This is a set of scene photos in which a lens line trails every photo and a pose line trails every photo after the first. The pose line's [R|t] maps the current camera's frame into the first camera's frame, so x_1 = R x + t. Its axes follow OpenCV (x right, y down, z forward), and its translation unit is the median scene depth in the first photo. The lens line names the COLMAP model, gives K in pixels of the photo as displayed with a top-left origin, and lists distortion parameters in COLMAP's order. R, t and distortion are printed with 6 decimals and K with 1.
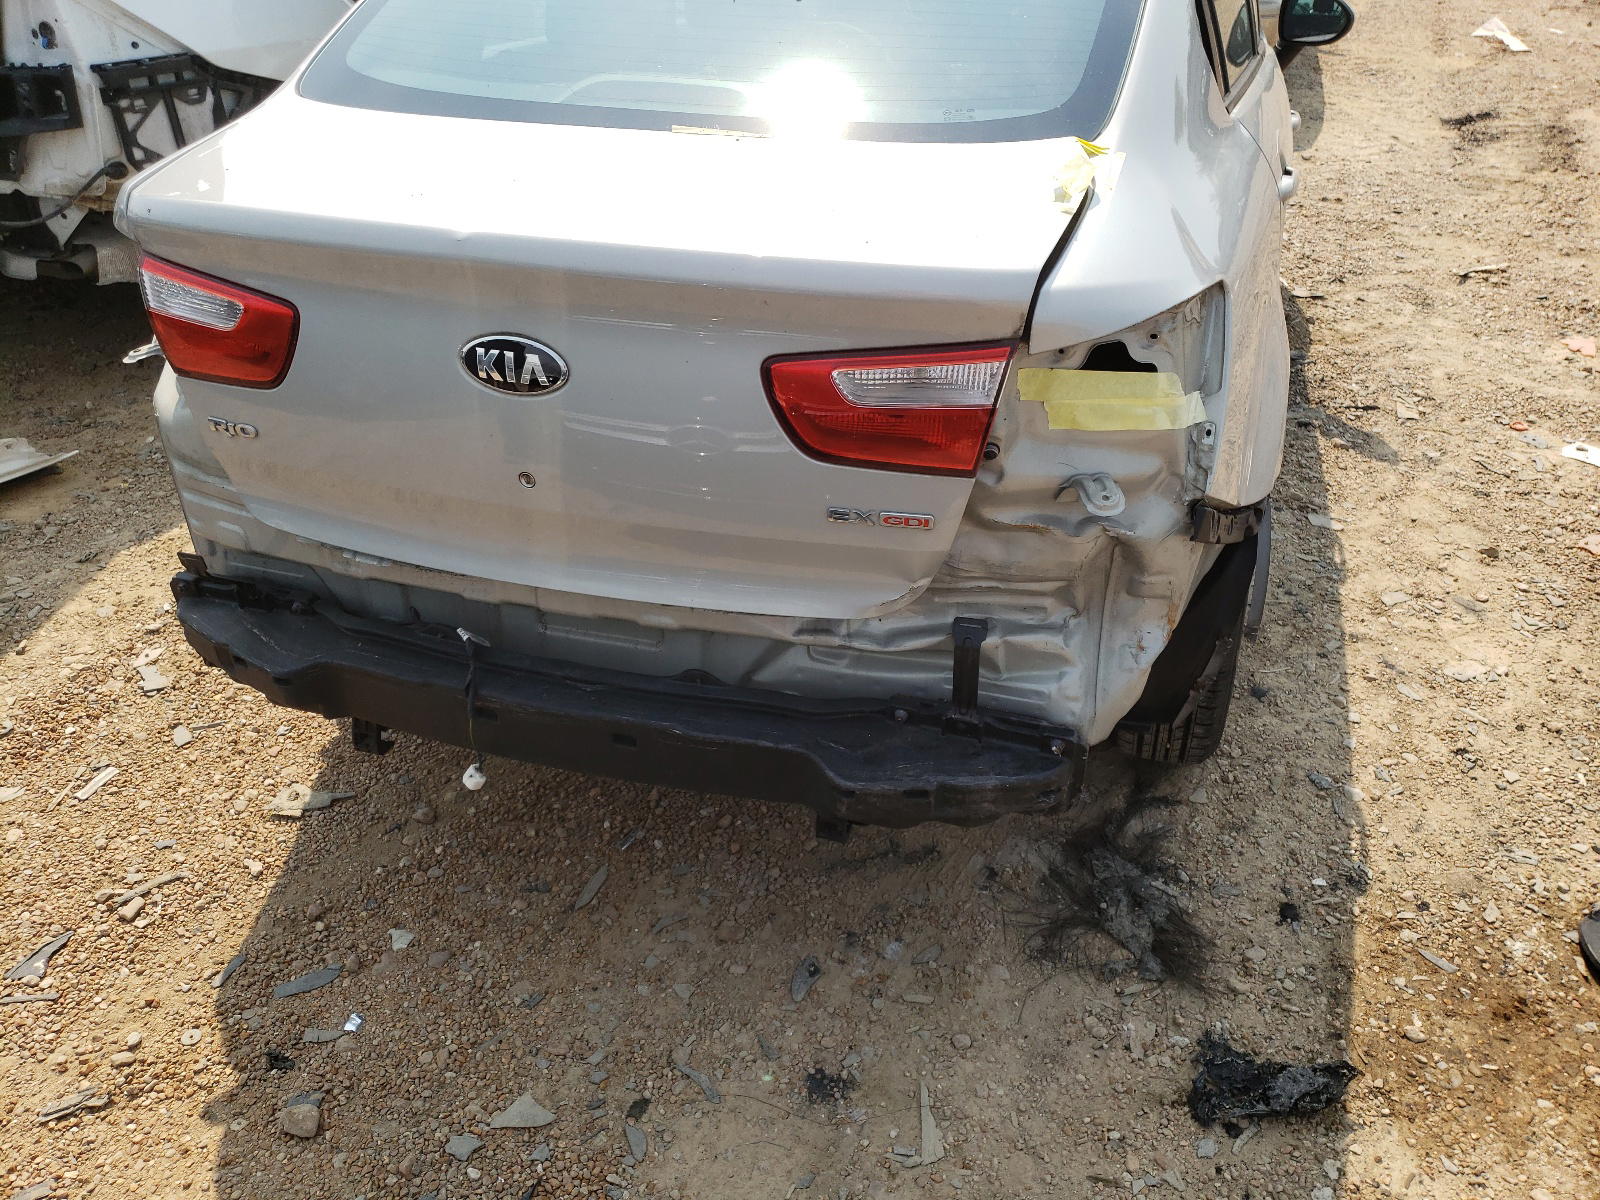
lens RADIAL K [[1246.1, 0, 789.1], [0, 1246.1, 592.0], [0, 0, 1]] dist [0.023782, 0.005683]
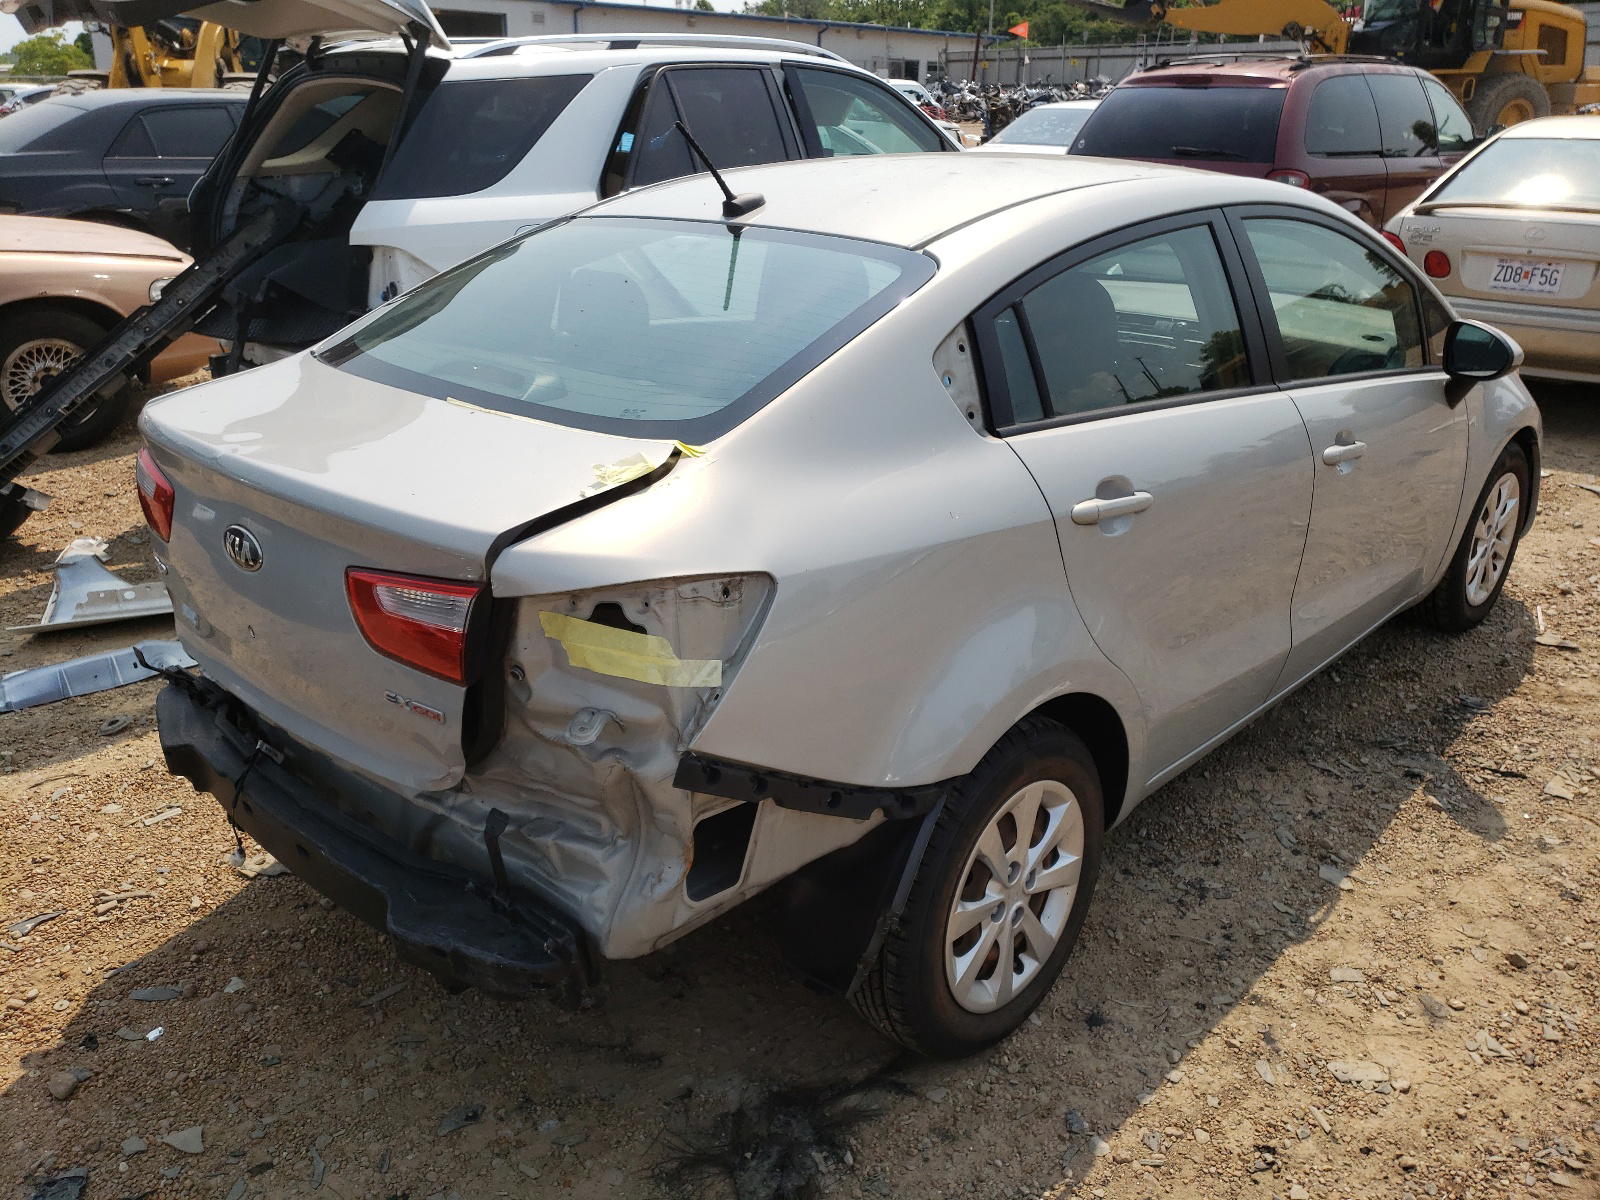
lens RADIAL K [[1246.1, 0, 789.1], [0, 1246.1, 592.0], [0, 0, 1]] dist [0.023782, 0.005683]
pose [[0.896384, 0.160263, -0.413293, 0.646699], [-0.233716, 0.963105, -0.133437, -0.064688], [0.376660, 0.216204, 0.900768, -0.006627]]
